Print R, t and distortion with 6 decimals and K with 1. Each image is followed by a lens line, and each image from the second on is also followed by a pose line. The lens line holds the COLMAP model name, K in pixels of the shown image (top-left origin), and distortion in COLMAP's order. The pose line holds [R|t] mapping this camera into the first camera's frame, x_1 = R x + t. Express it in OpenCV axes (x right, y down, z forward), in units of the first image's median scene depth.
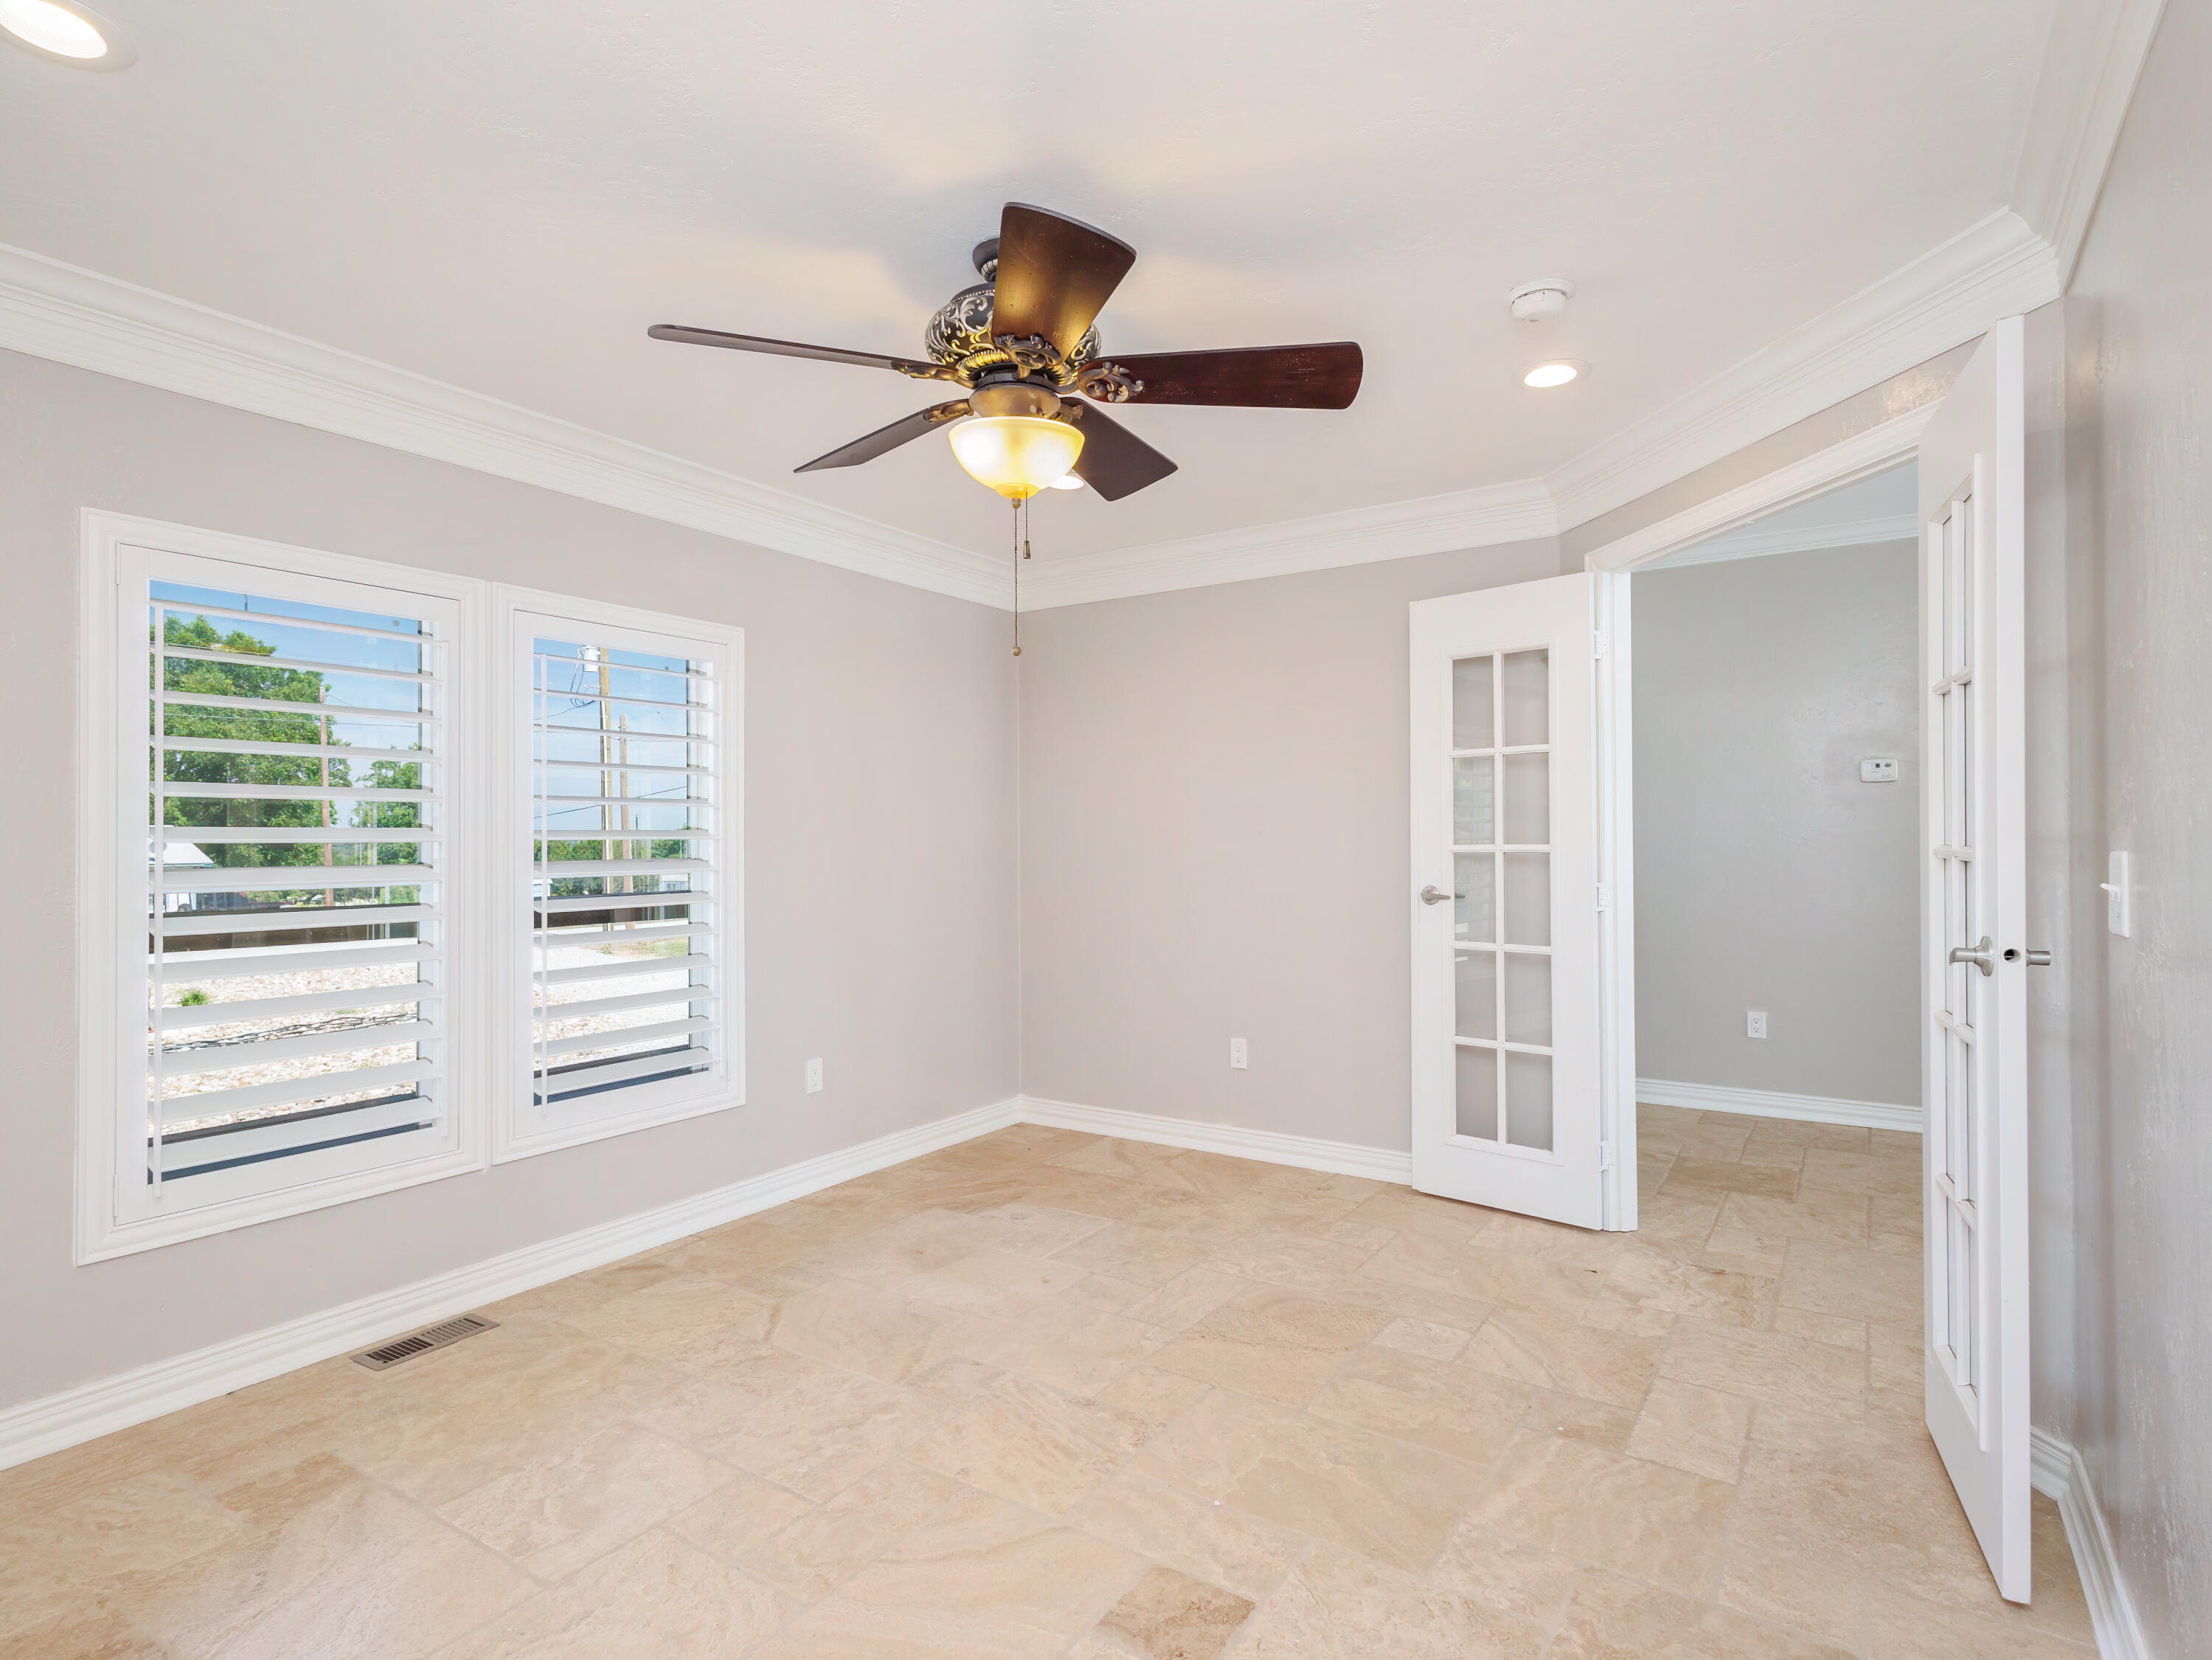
lens RADIAL K [[1156.1, 0, 1106.0], [0, 1156.1, 830.0], [0, 0, 1]] dist [0.017417, -0.001295]
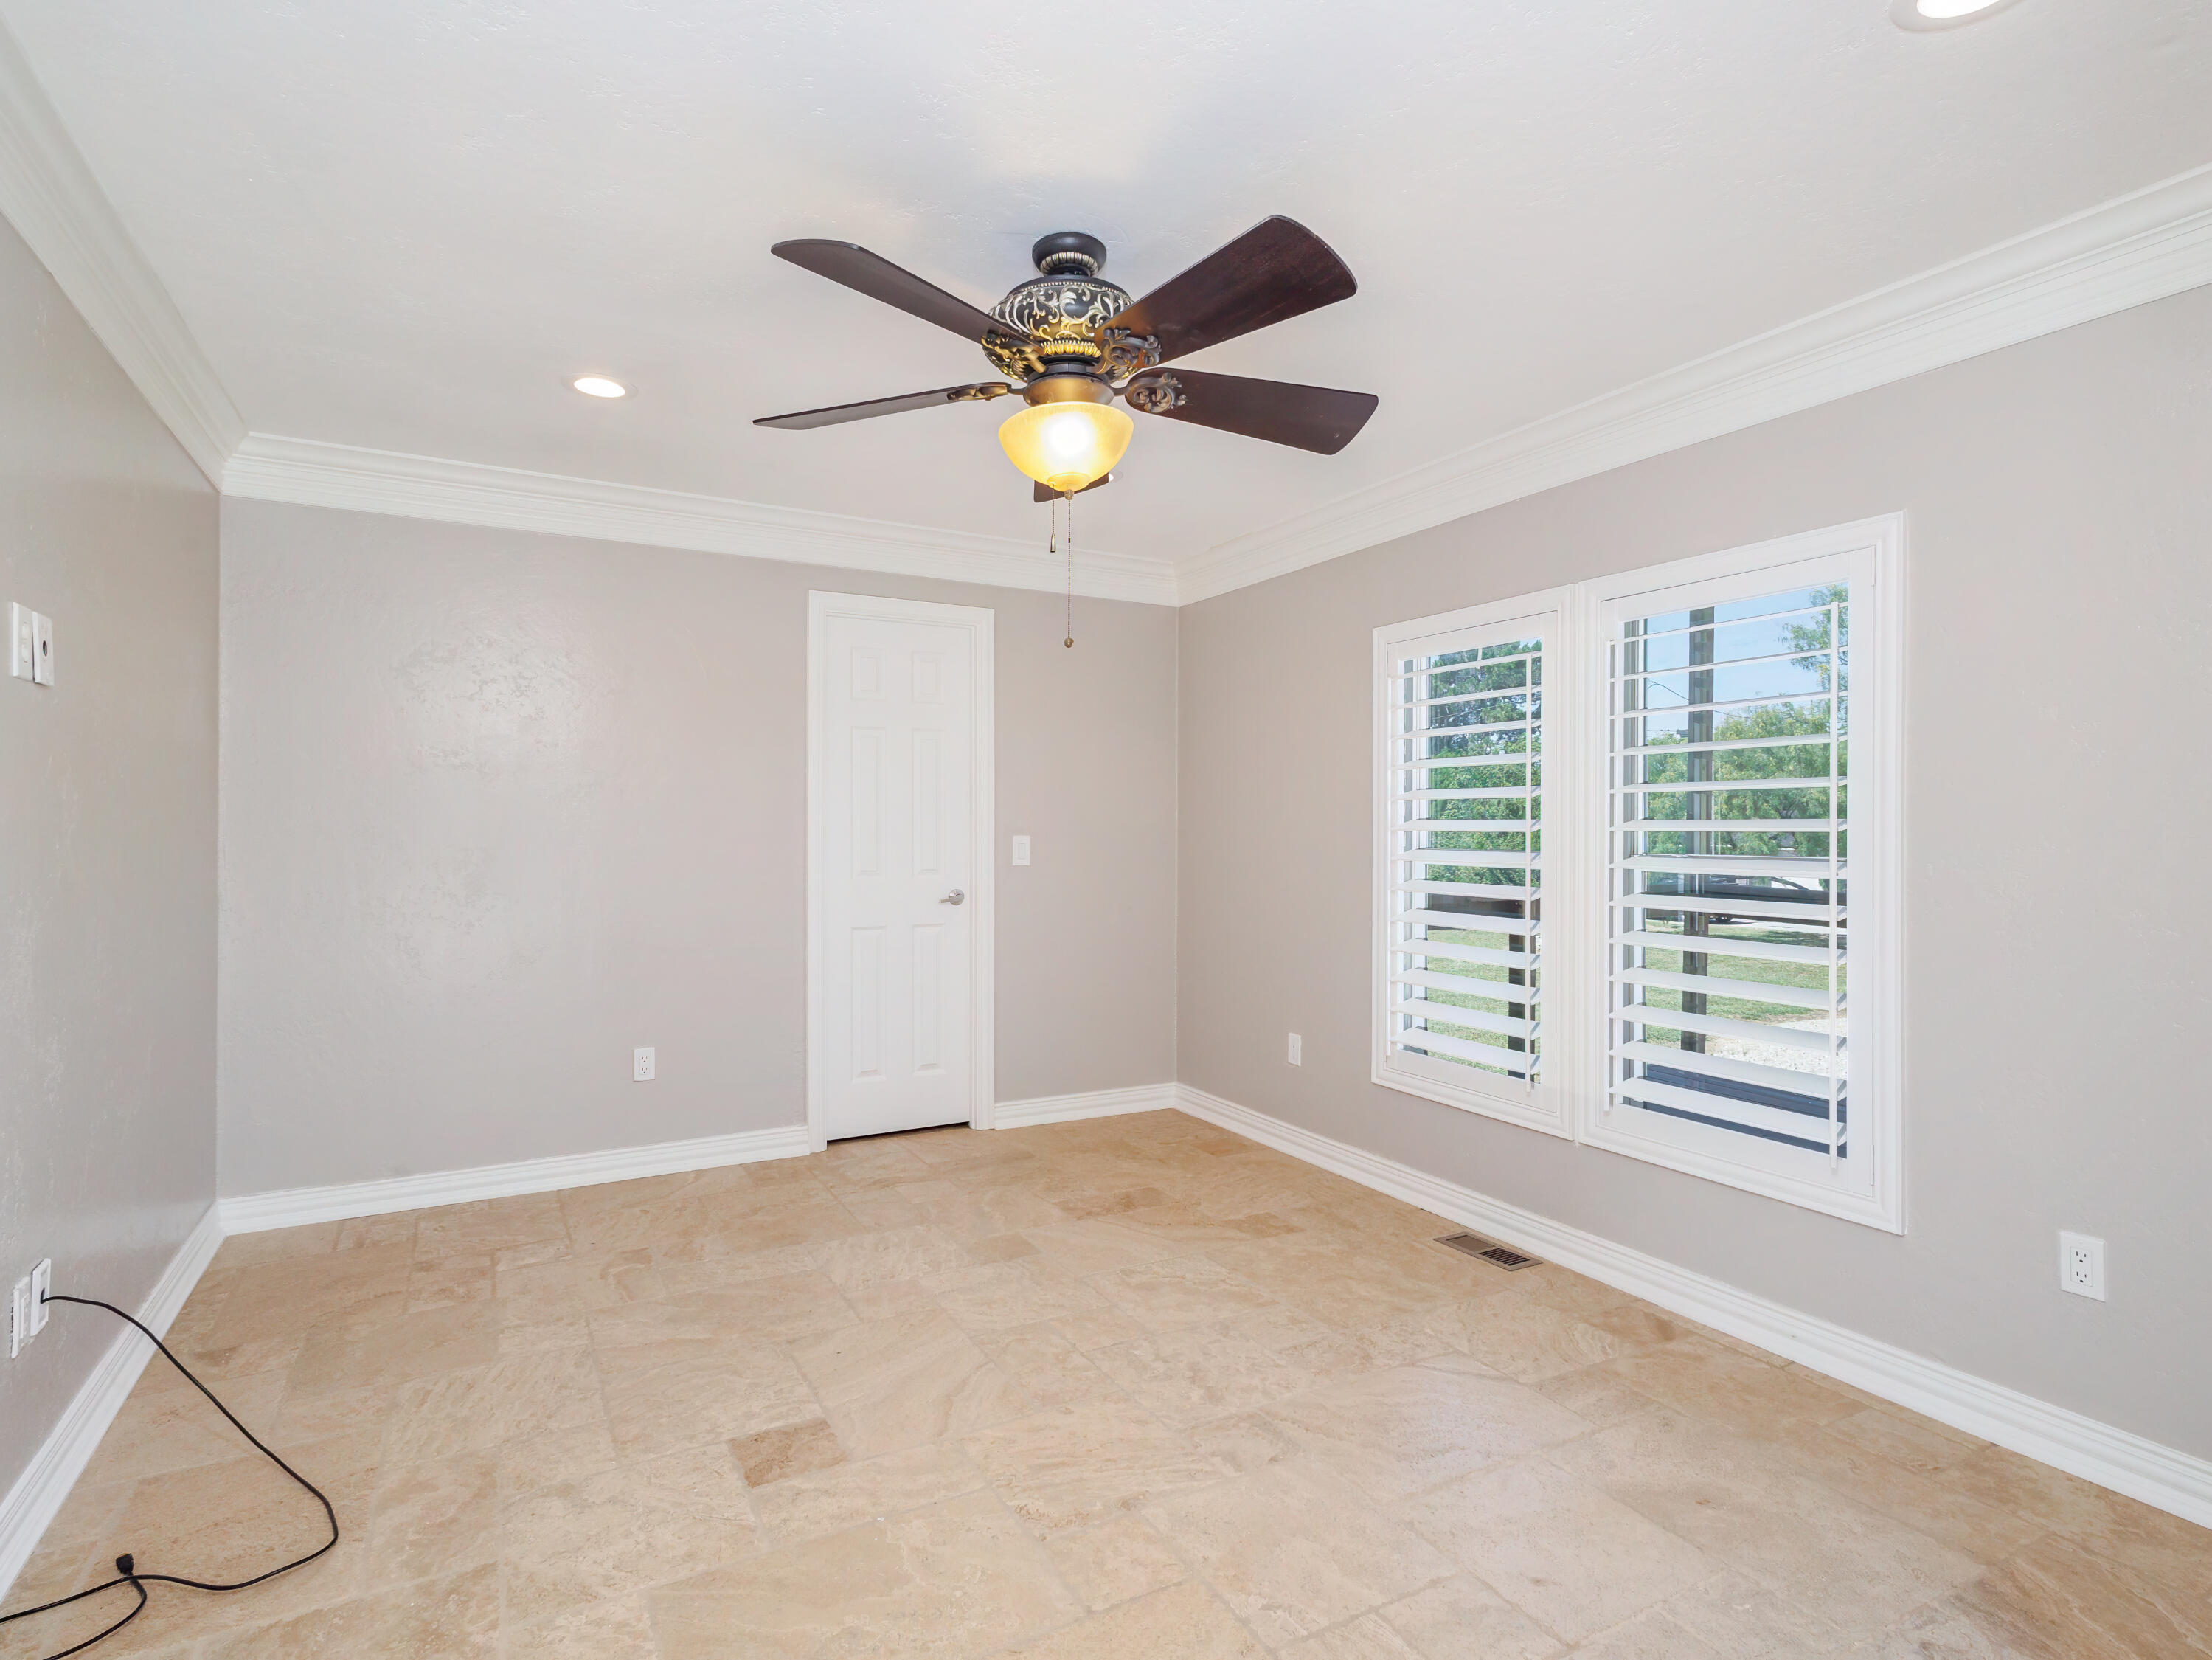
lens RADIAL K [[1156.1, 0, 1106.0], [0, 1156.1, 830.0], [0, 0, 1]] dist [0.017417, -0.001295]
pose [[-0.473910, 0.002998, -0.880568, 0.733137], [0.006520, 0.999979, -0.000104, 0.007671], [0.880549, -0.005790, -0.473920, 1.394015]]
